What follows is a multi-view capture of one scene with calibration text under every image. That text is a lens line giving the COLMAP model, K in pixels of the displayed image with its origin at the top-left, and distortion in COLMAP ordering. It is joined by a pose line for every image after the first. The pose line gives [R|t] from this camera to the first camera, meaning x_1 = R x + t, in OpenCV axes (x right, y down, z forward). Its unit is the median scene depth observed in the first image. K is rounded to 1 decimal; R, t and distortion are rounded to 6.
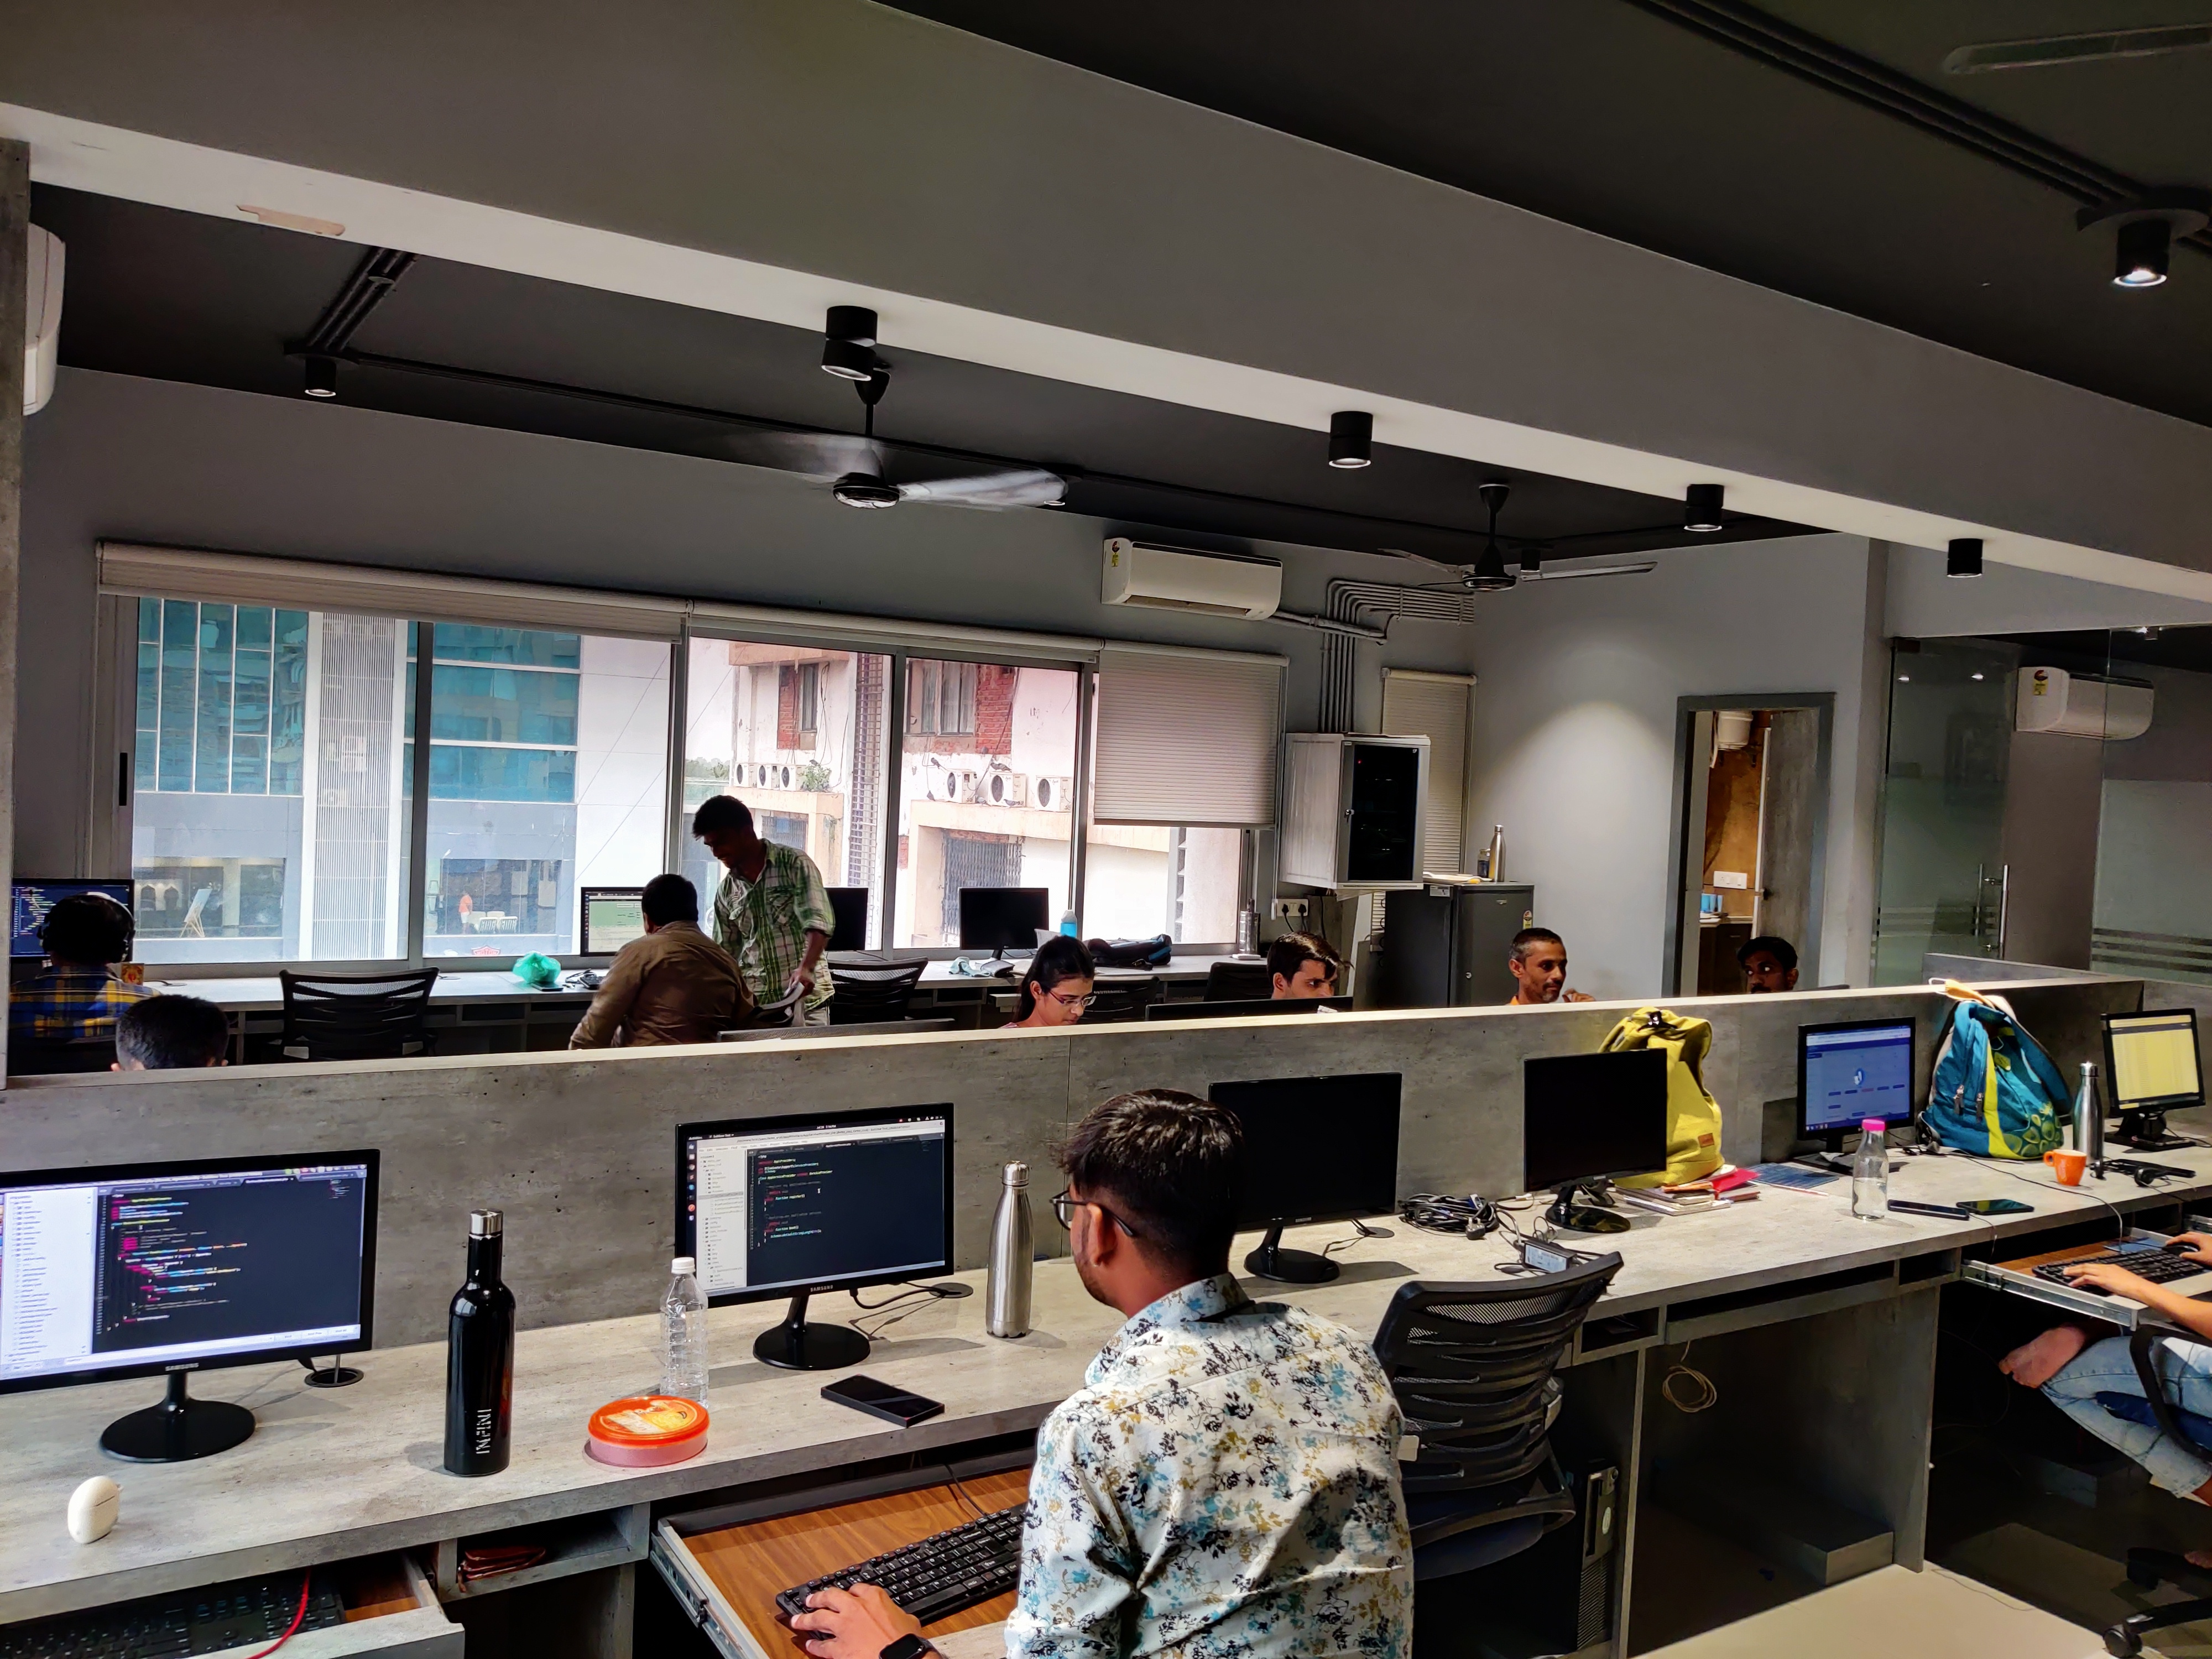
lens RADIAL K [[1707.8, 0, 1116.2], [0, 1707.8, 853.5], [0, 0, 1]] dist [0.039257, -0.086418]
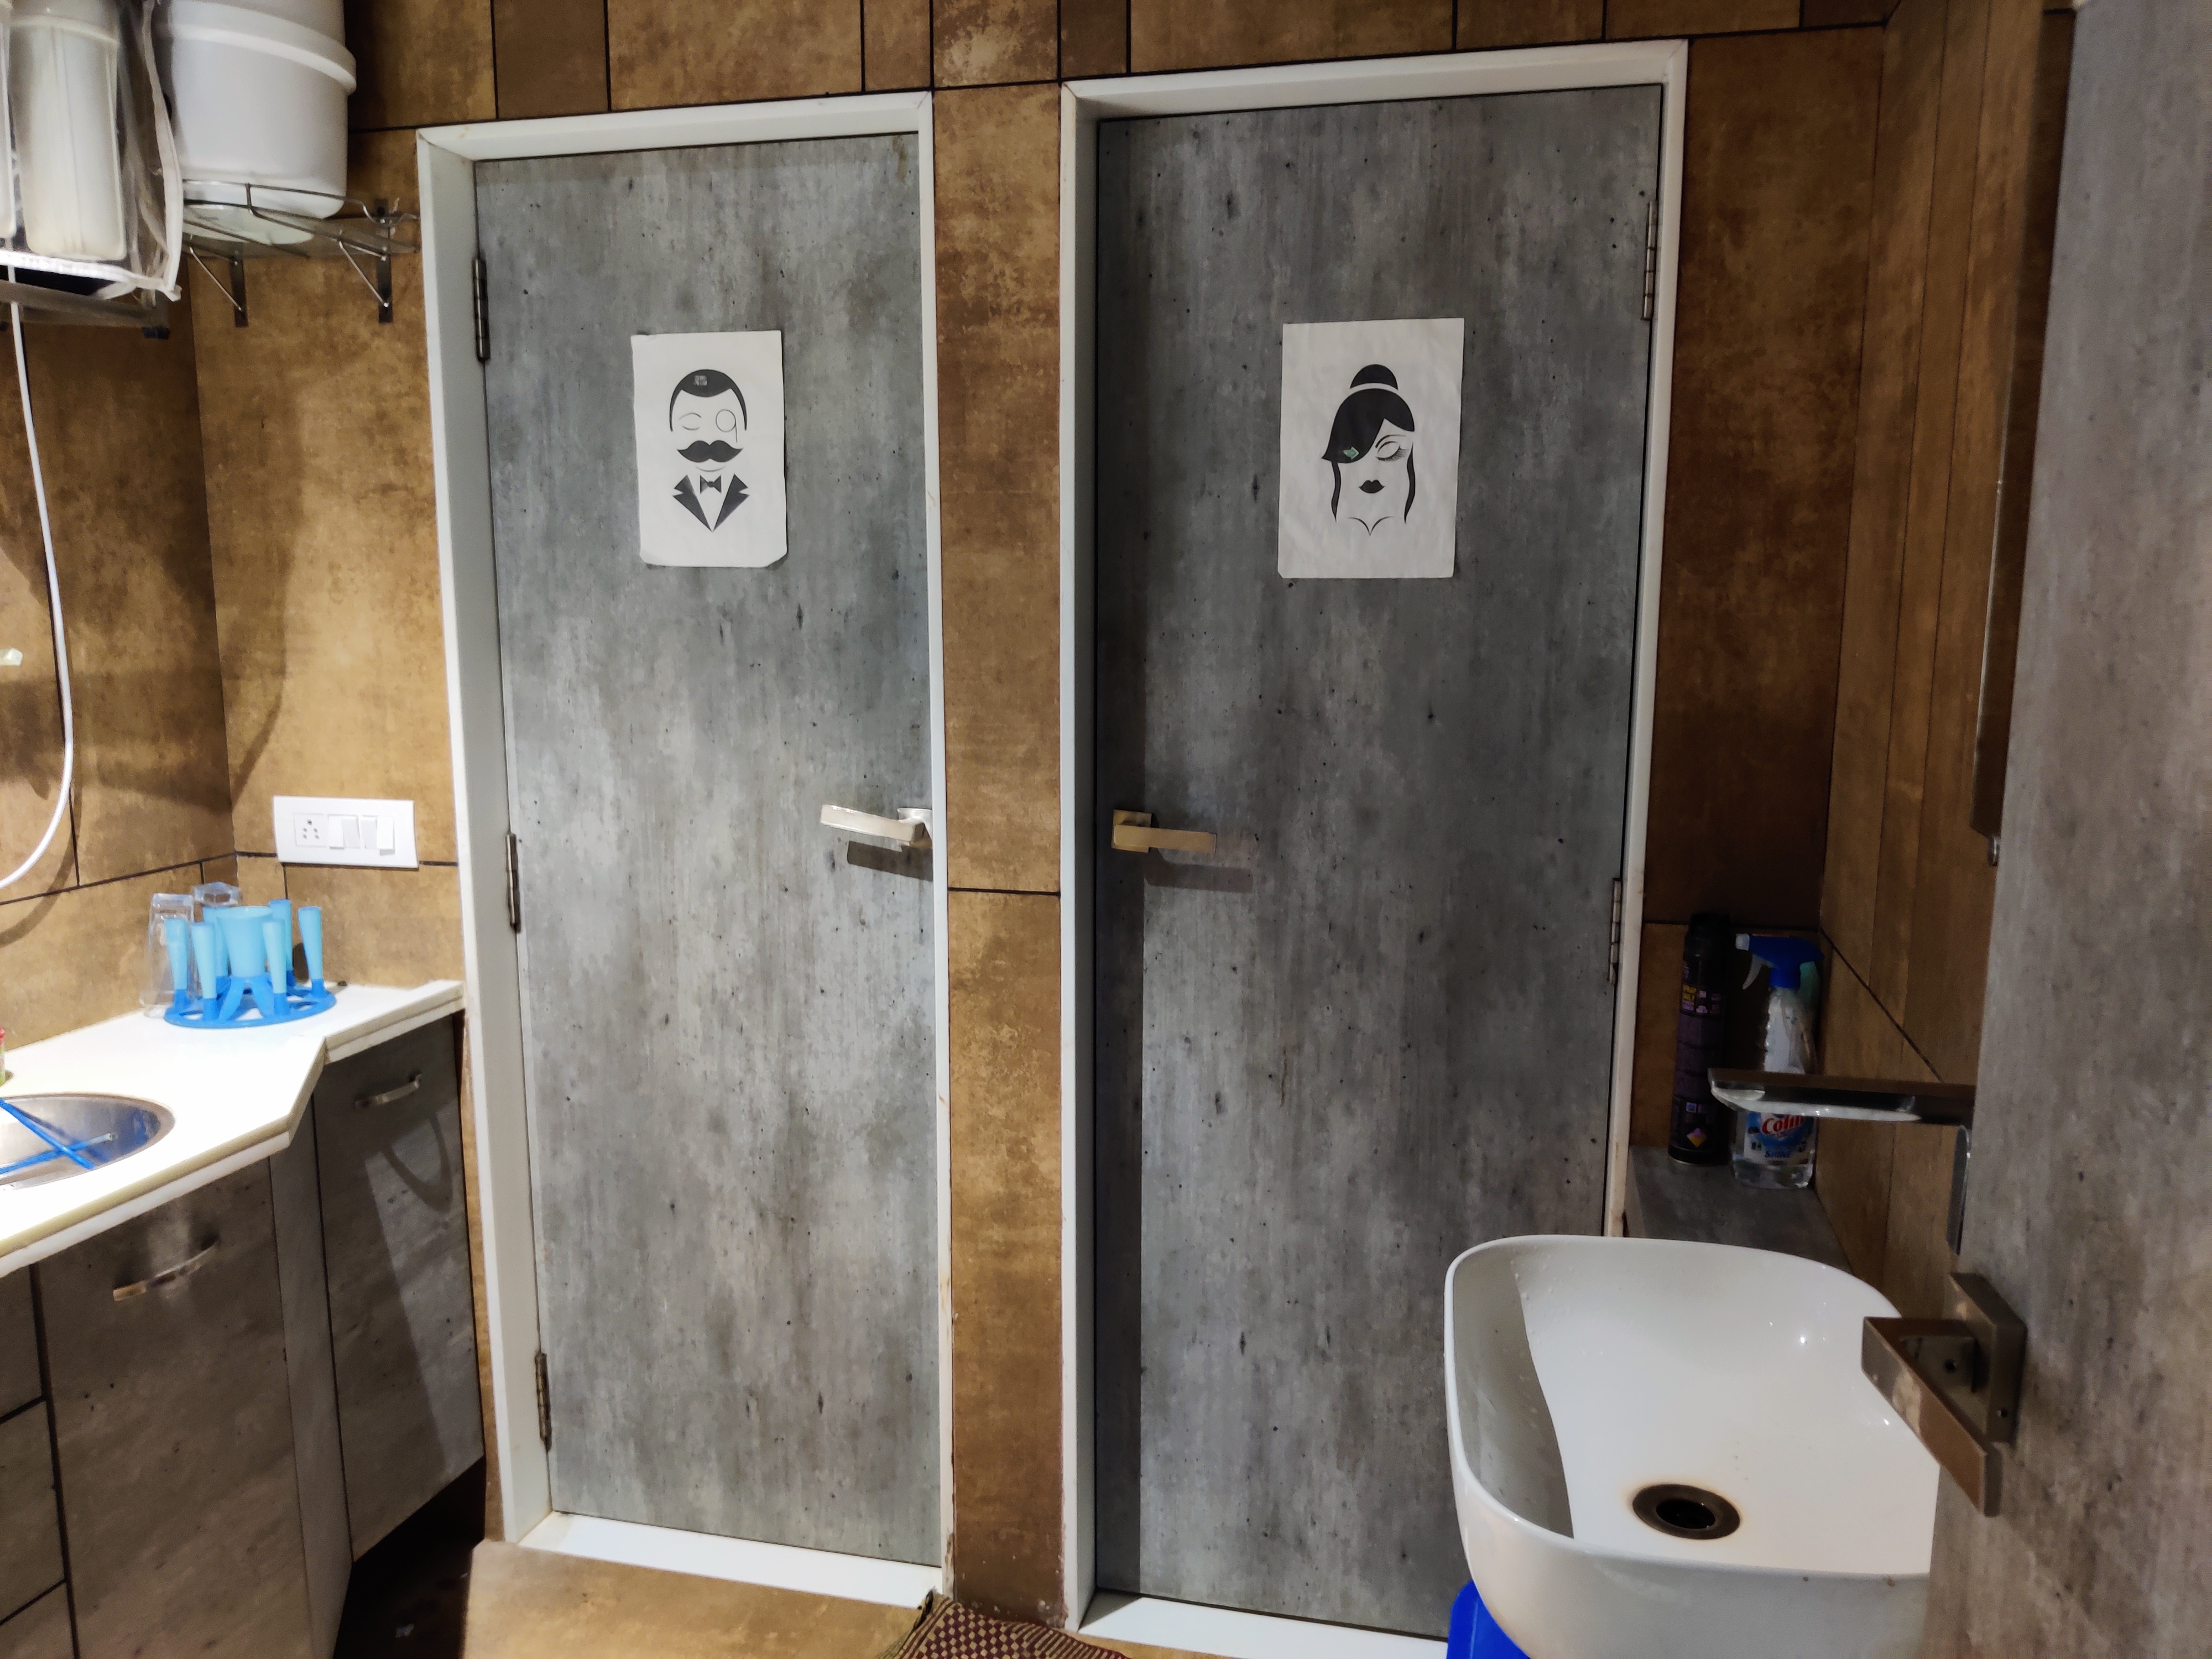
lens RADIAL K [[1707.8, 0, 1116.2], [0, 1707.8, 853.5], [0, 0, 1]] dist [0.039257, -0.086418]
pose [[0.728241, -0.153977, 0.667799, 0.280051], [0.053428, 0.984223, 0.168672, -0.014638], [-0.683235, -0.087155, 0.724978, 0.763047]]
